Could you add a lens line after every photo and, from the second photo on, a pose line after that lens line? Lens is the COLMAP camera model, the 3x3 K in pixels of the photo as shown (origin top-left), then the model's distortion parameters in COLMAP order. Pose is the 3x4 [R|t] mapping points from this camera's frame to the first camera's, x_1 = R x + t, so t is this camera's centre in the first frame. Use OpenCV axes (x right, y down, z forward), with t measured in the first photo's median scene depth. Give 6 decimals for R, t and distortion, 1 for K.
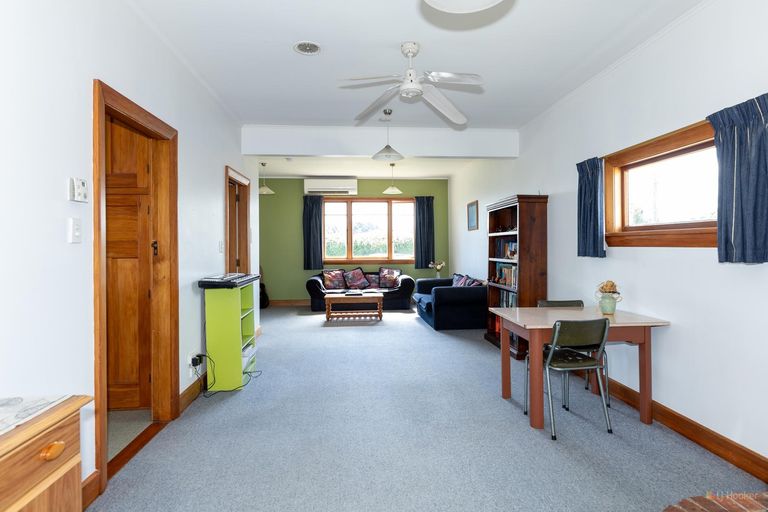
lens RADIAL K [[422.7, 0, 384.0], [0, 422.7, 256.0], [0, 0, 1]] dist [0.000380, 0.000368]
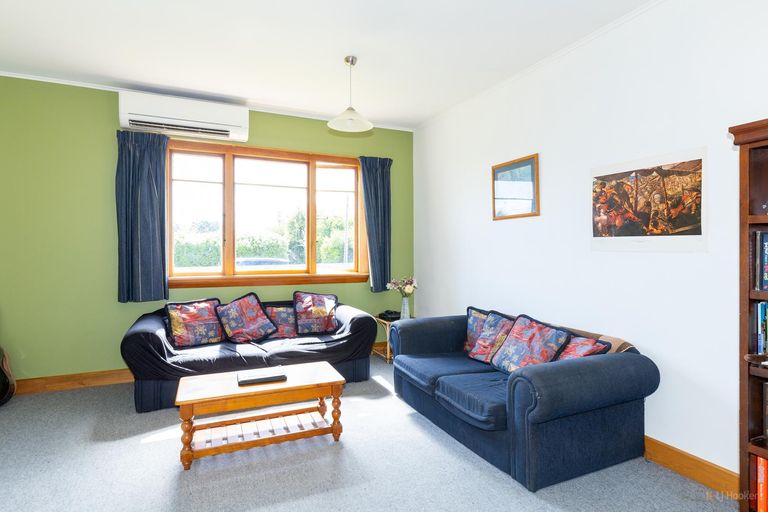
lens RADIAL K [[422.7, 0, 384.0], [0, 422.7, 256.0], [0, 0, 1]] dist [0.000380, 0.000368]
pose [[0.943366, 0.003556, 0.331735, -0.076548], [-0.002308, 0.999989, -0.004156, -0.013336], [-0.331746, 0.003155, 0.943364, 0.499978]]
